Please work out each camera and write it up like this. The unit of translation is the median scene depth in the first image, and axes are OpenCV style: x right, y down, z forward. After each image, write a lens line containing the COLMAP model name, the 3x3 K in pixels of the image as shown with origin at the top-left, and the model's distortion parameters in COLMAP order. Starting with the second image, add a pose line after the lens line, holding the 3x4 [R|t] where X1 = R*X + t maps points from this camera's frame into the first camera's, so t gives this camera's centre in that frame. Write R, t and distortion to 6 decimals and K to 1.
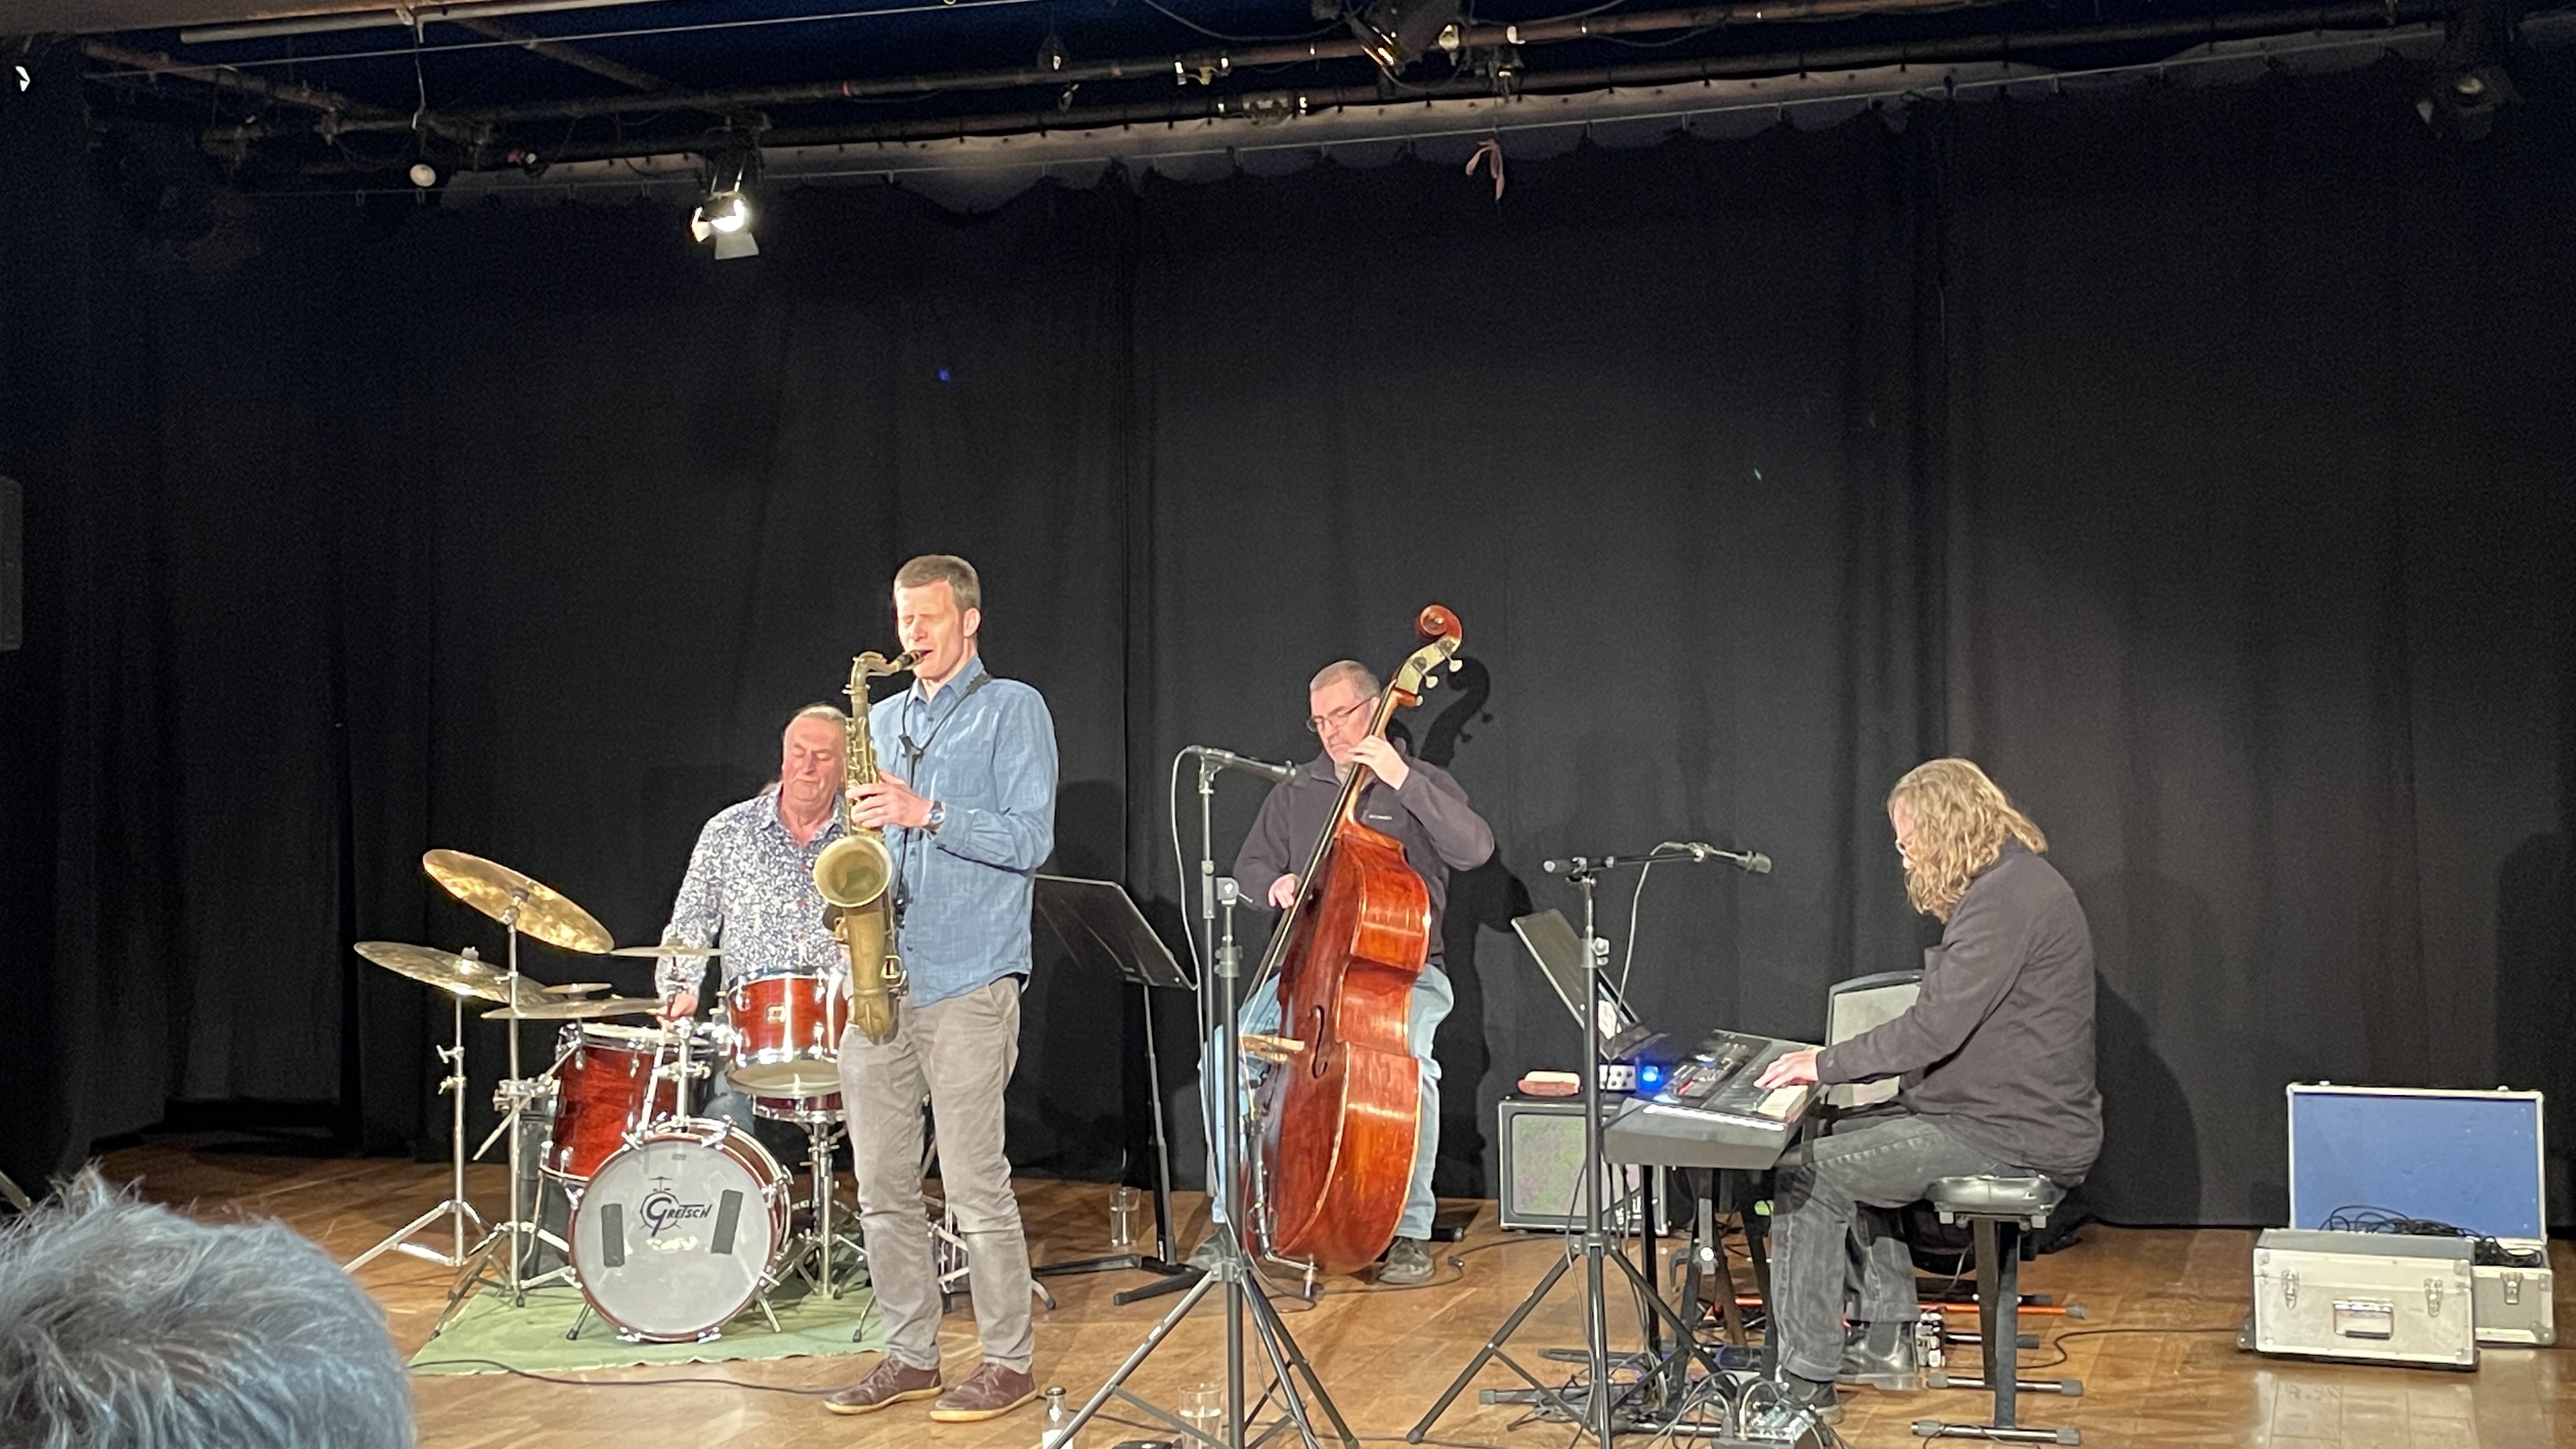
lens RADIAL K [[3084.1, 0, 1290.1], [0, 3084.1, 548.2], [0, 0, 1]] dist [0.145072, -0.019727]
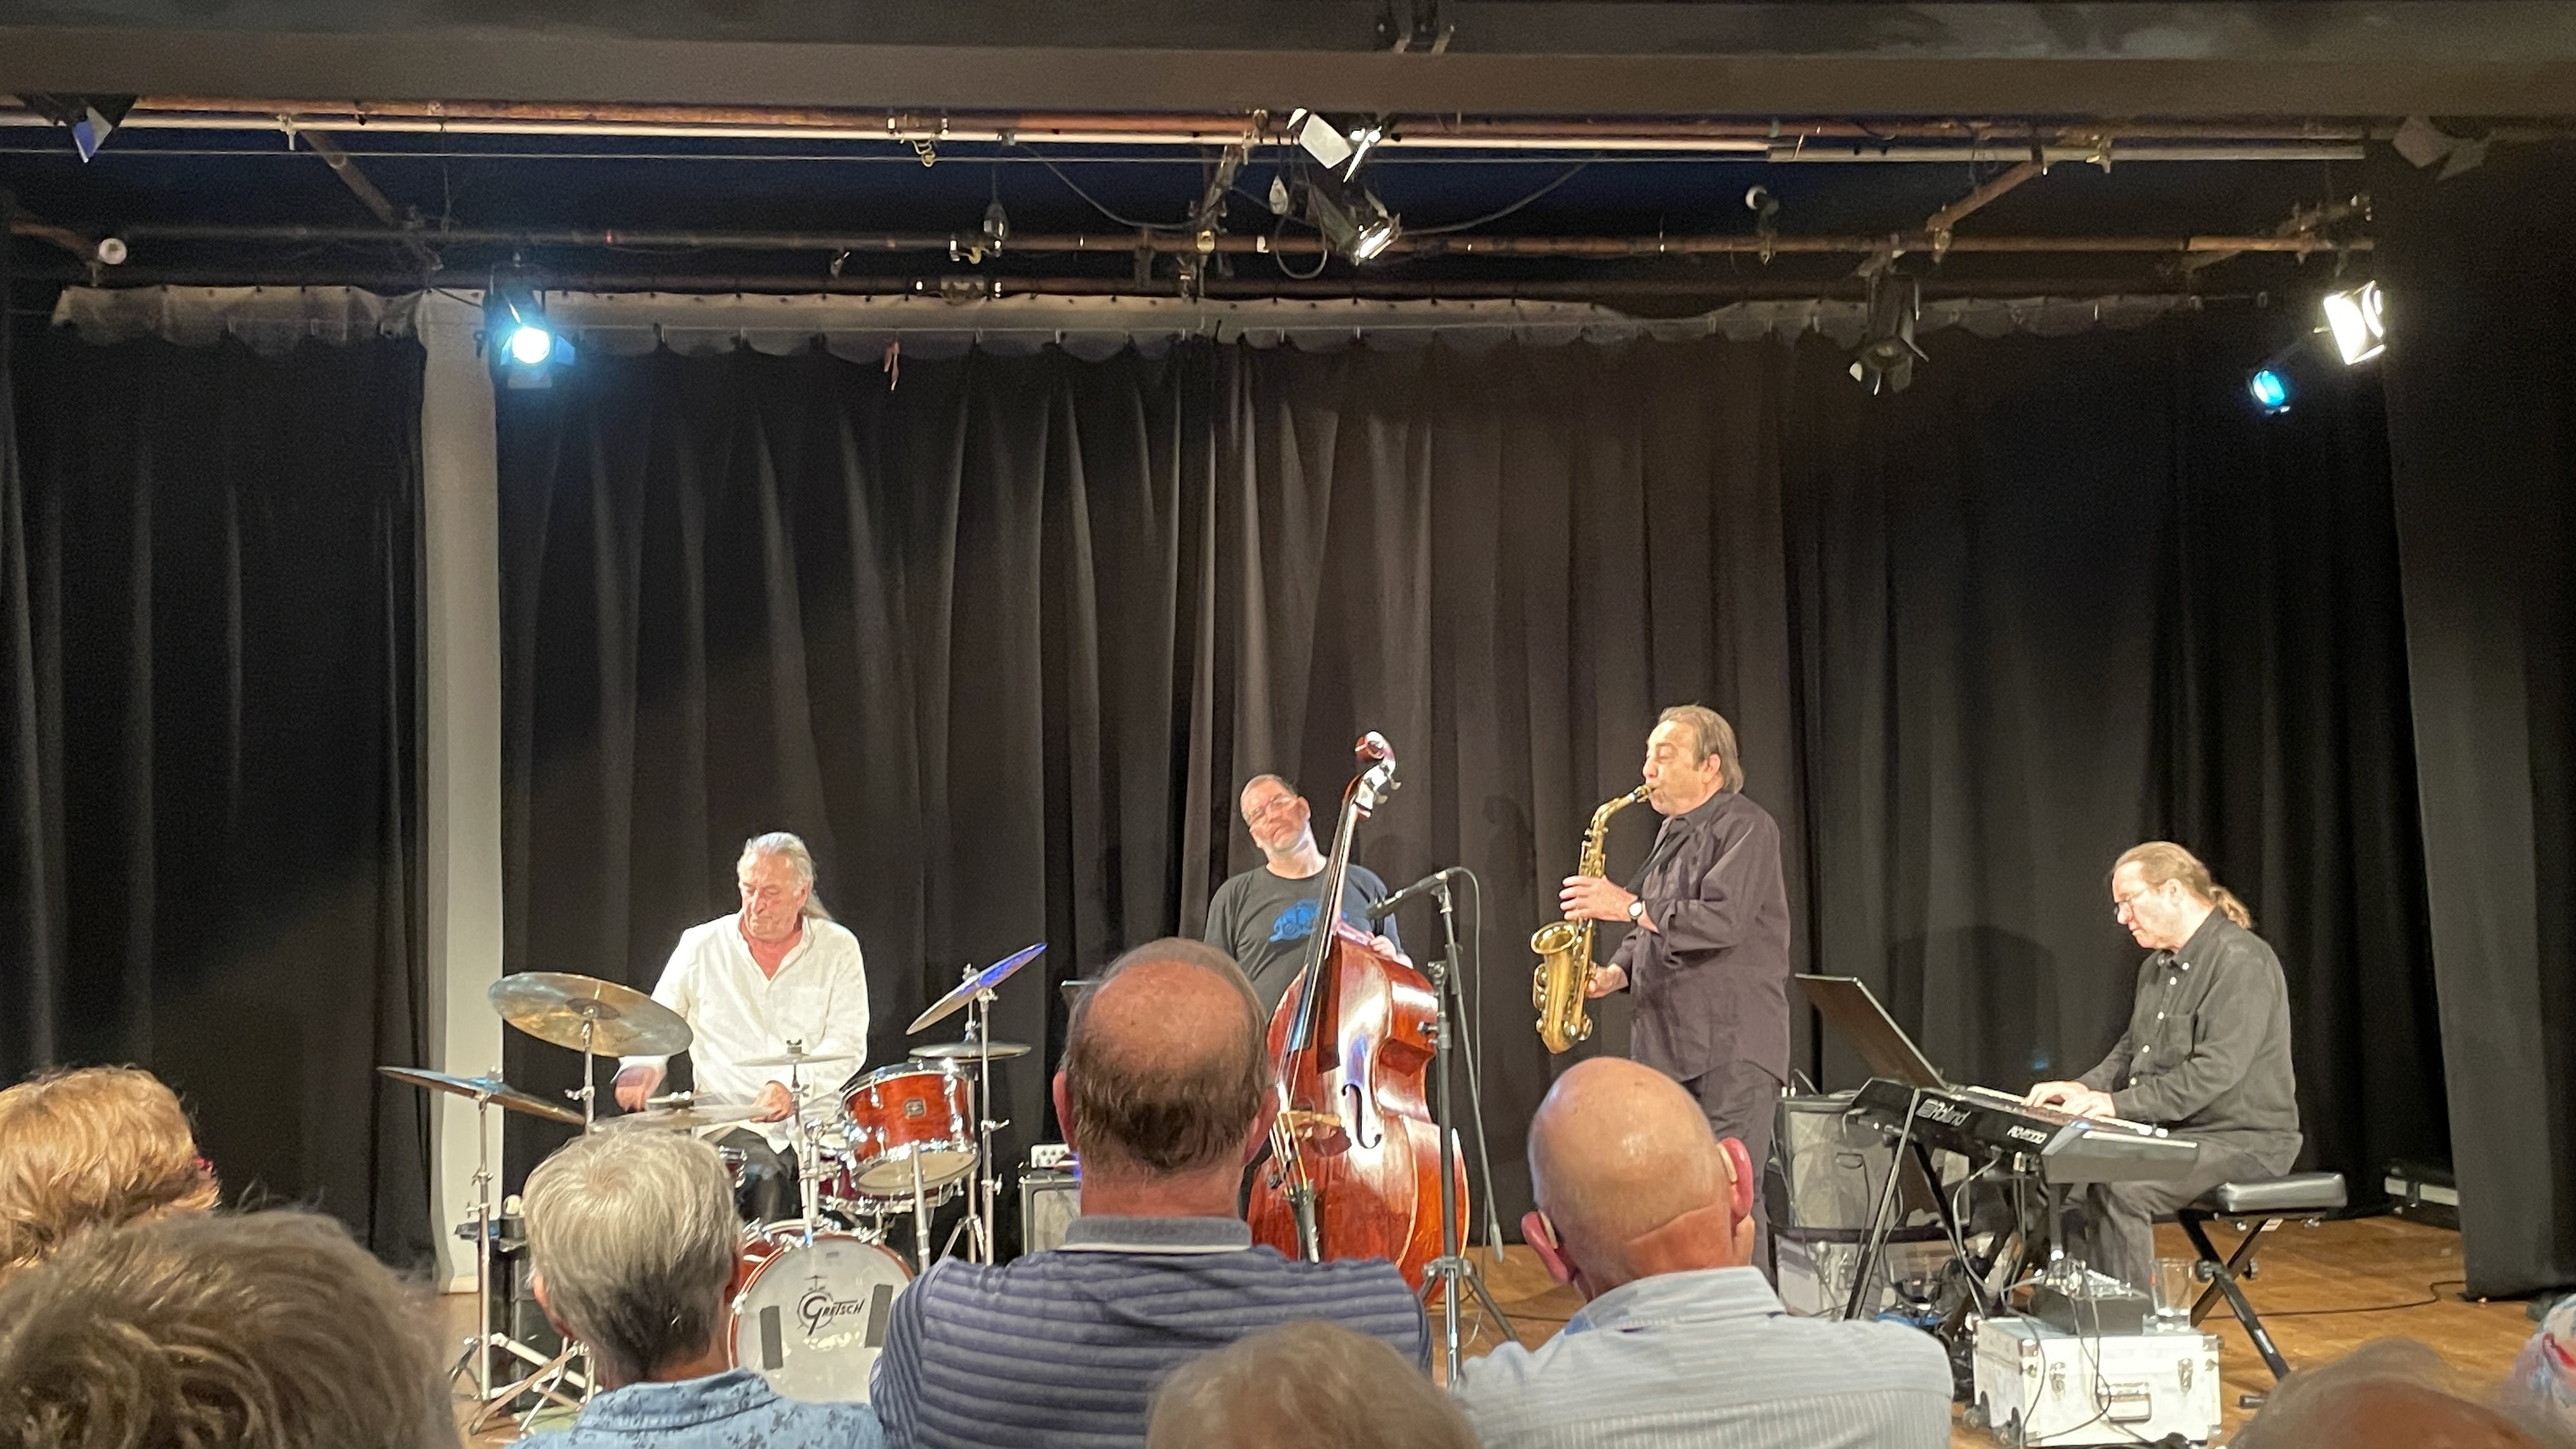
lens RADIAL K [[2606.4, 0, 1279.6], [0, 2606.4, 762.4], [0, 0, 1]] dist [0.065686, -0.033118]
pose [[0.891614, 0.000917, 0.452794, -0.347726], [-0.007694, 0.999884, 0.013126, 0.013814], [-0.452730, -0.015187, 0.891518, 0.122236]]
